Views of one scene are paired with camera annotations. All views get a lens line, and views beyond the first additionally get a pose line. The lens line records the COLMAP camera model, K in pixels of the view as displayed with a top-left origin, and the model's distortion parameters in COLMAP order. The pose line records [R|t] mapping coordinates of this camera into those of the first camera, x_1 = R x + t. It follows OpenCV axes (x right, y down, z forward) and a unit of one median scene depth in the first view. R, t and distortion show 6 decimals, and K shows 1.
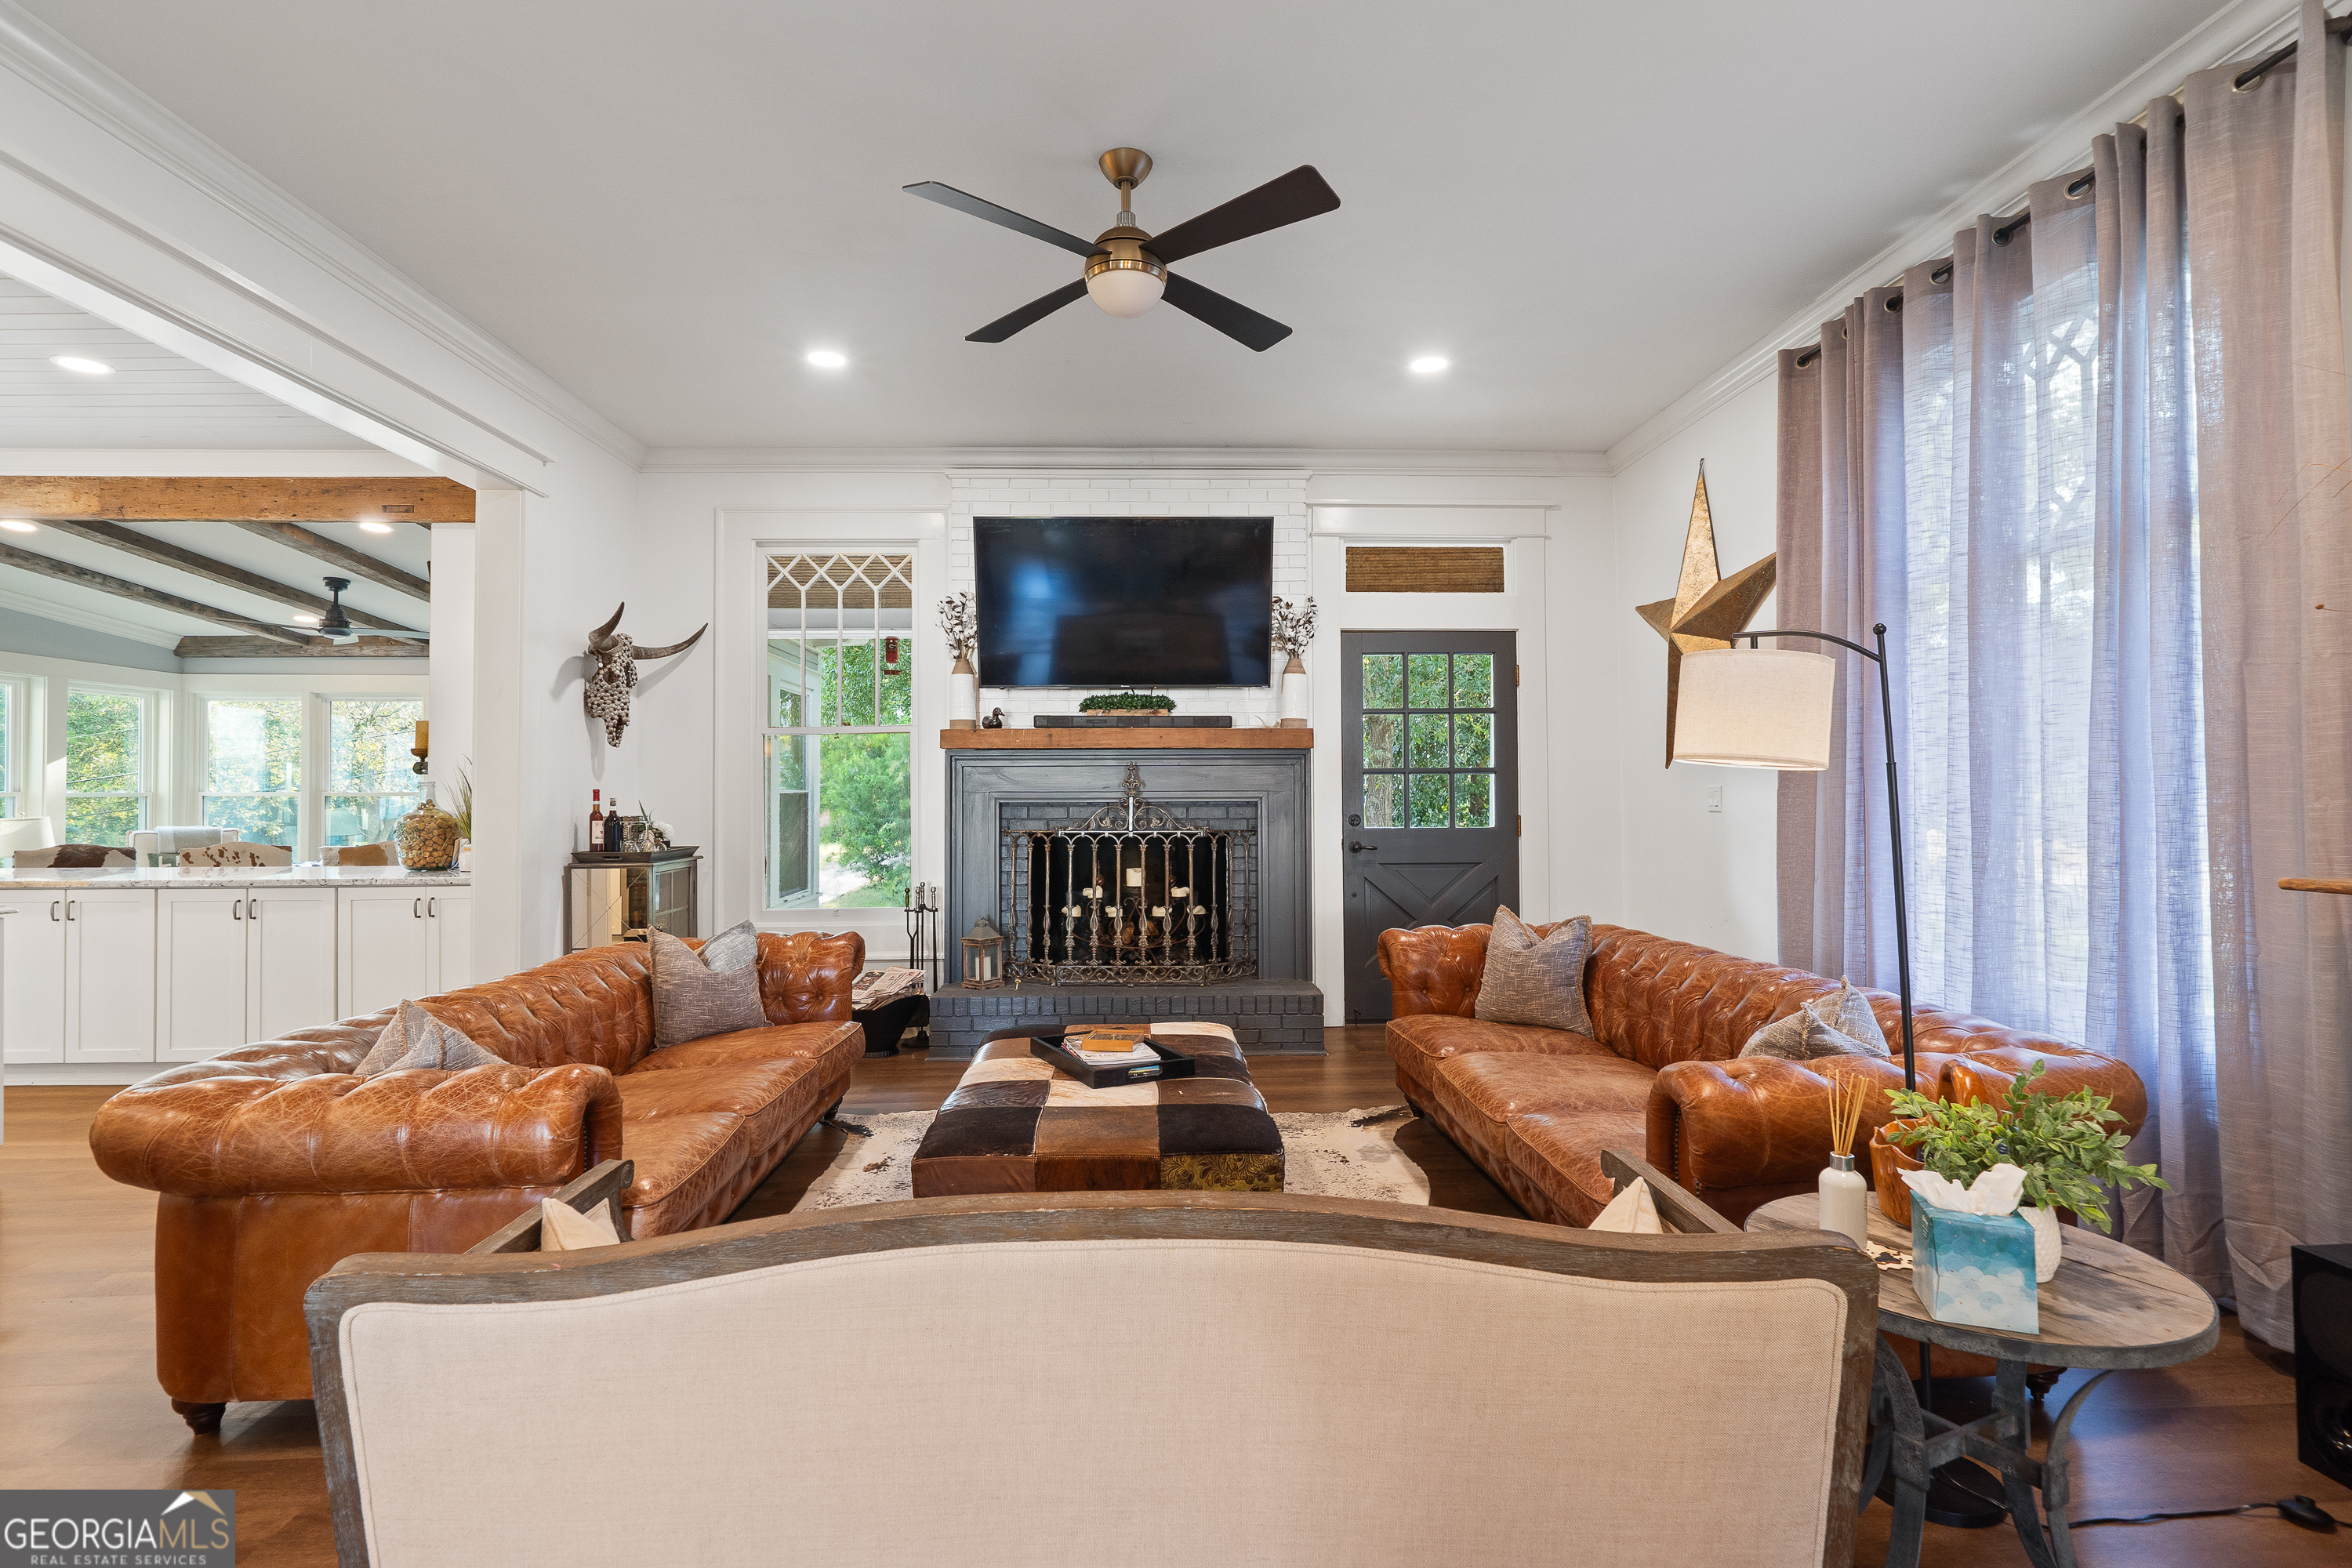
lens RADIAL K [[1133.7, 0, 1175.4], [0, 1133.7, 764.9], [0, 0, 1]] dist [-0.001811, 0.000231]
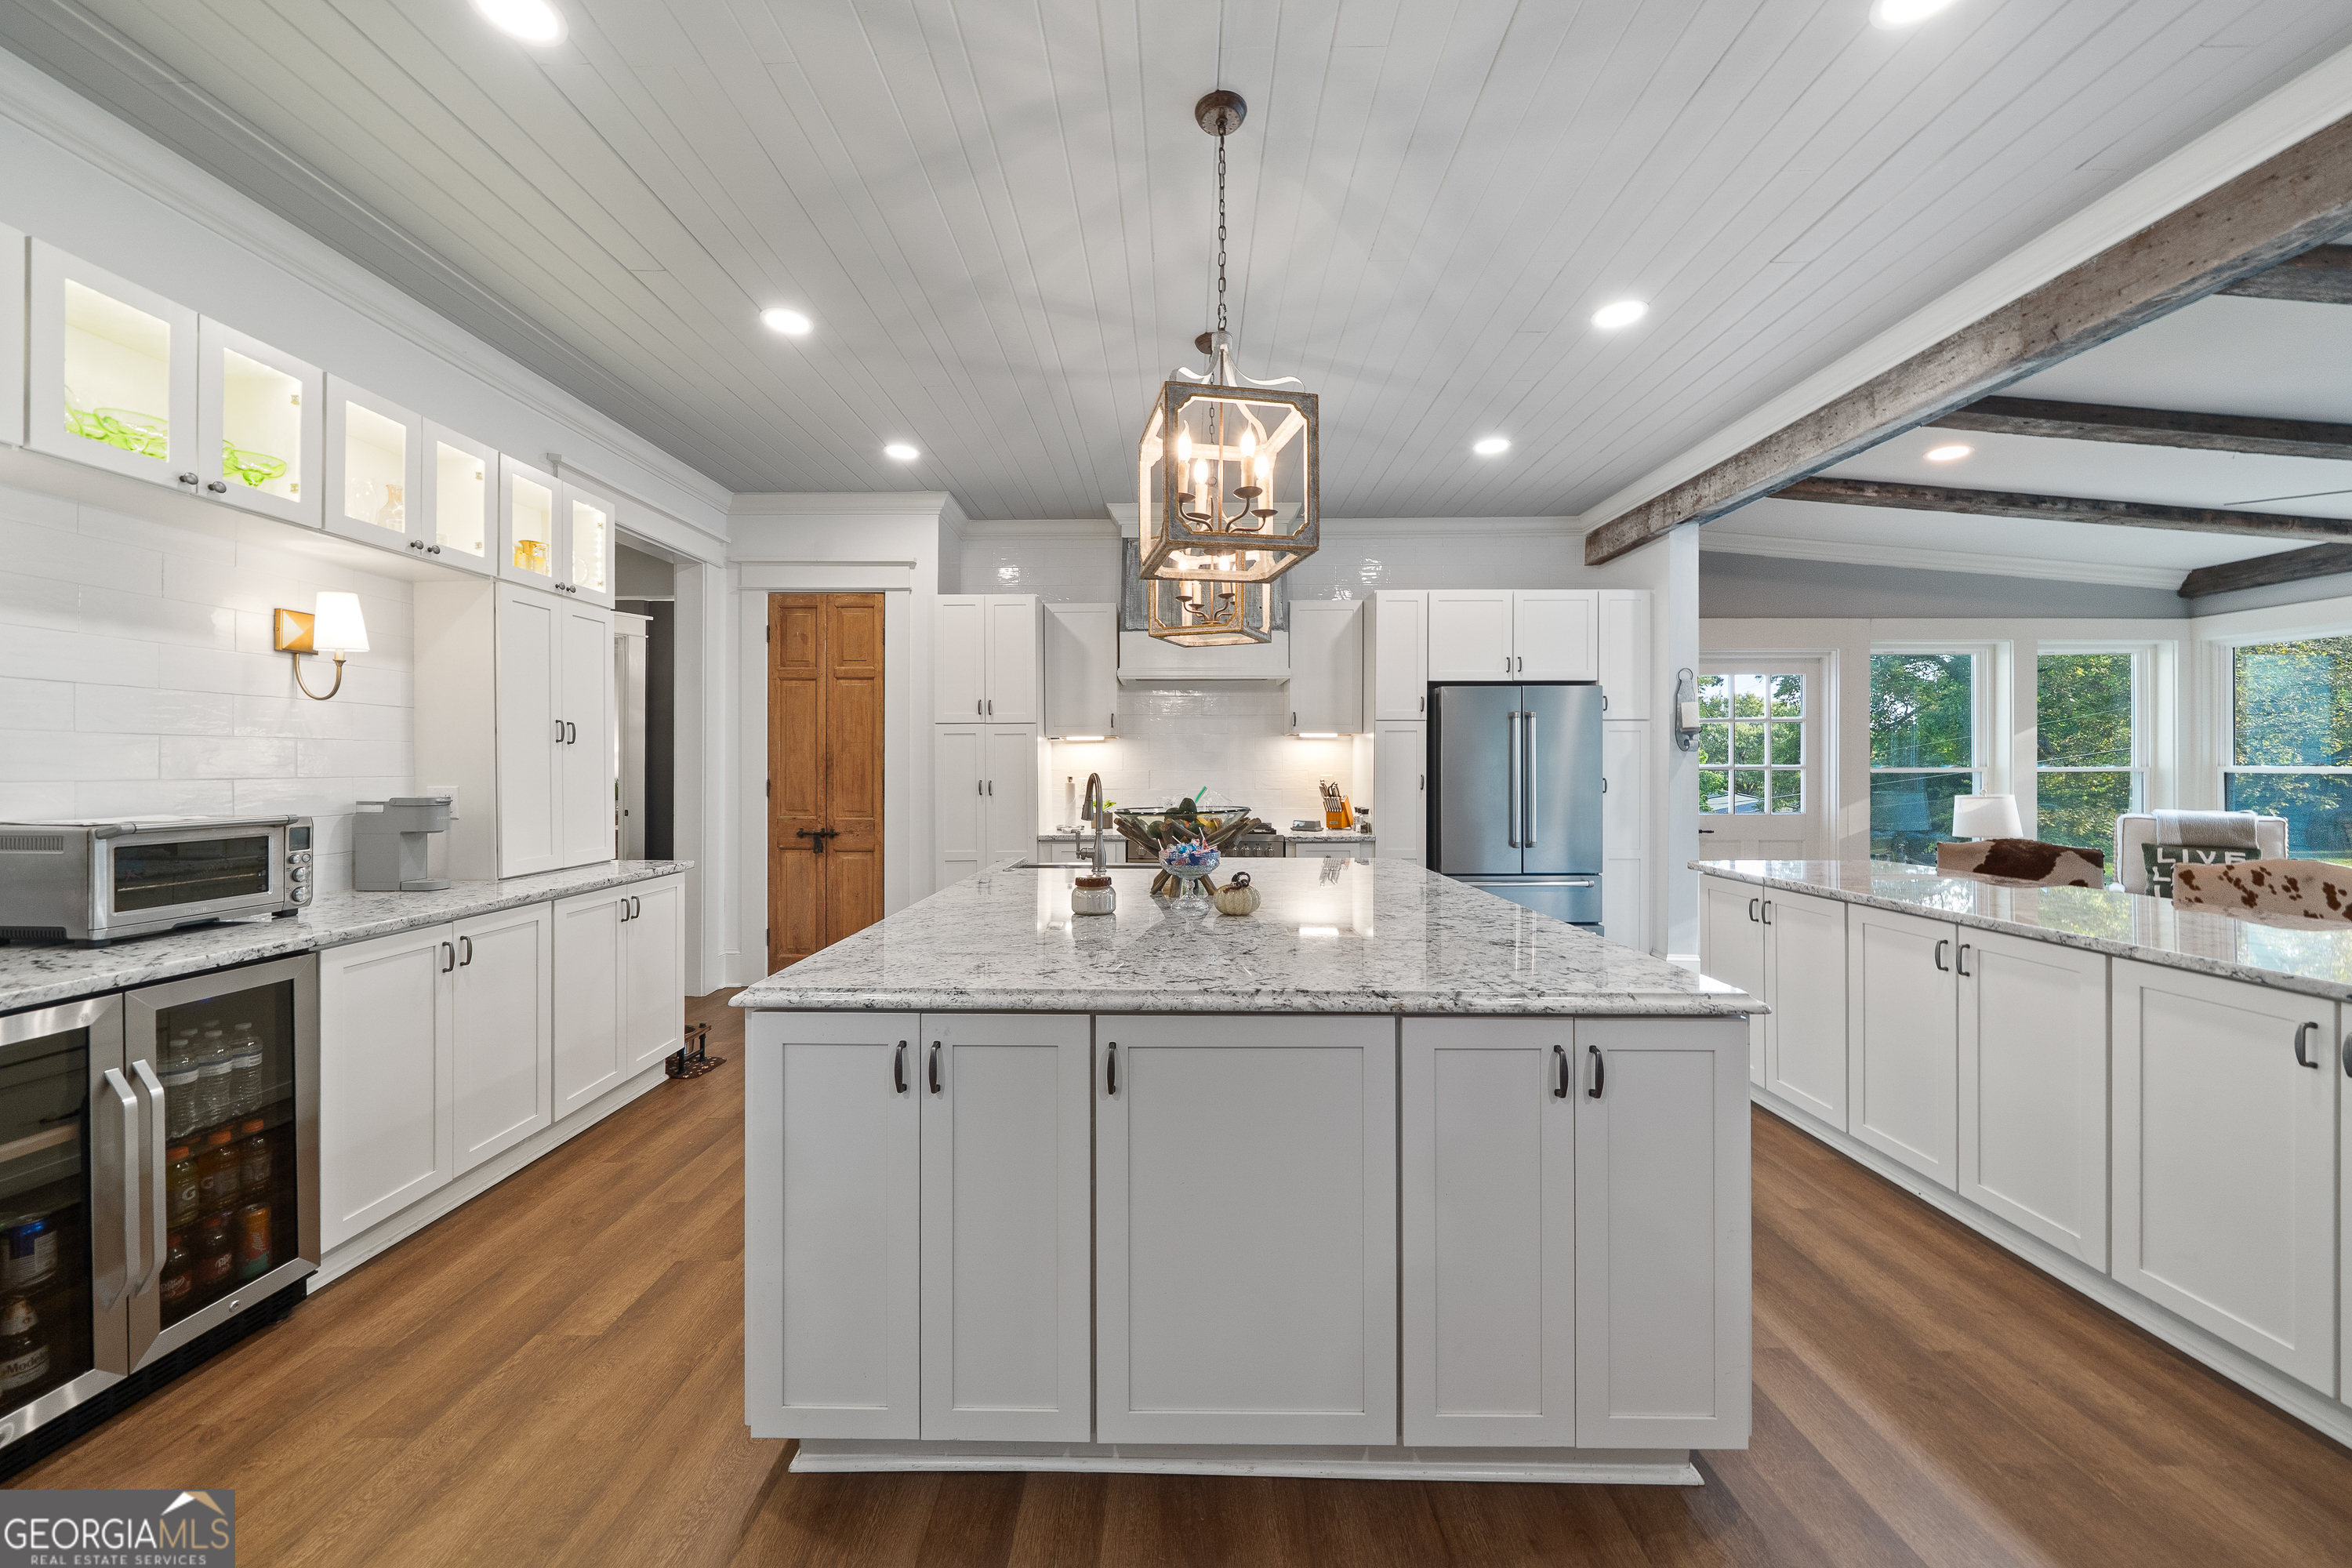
lens RADIAL K [[836.4, 0, 1163.3], [0, 836.4, 772.1], [0, 0, 1]] dist [-0.002034, 0.000003]
pose [[-0.047192, 0.010772, -0.998828, -0.386812], [0.024783, 0.999647, 0.009610, 0.005943], [0.998578, -0.024300, -0.047443, 0.457432]]
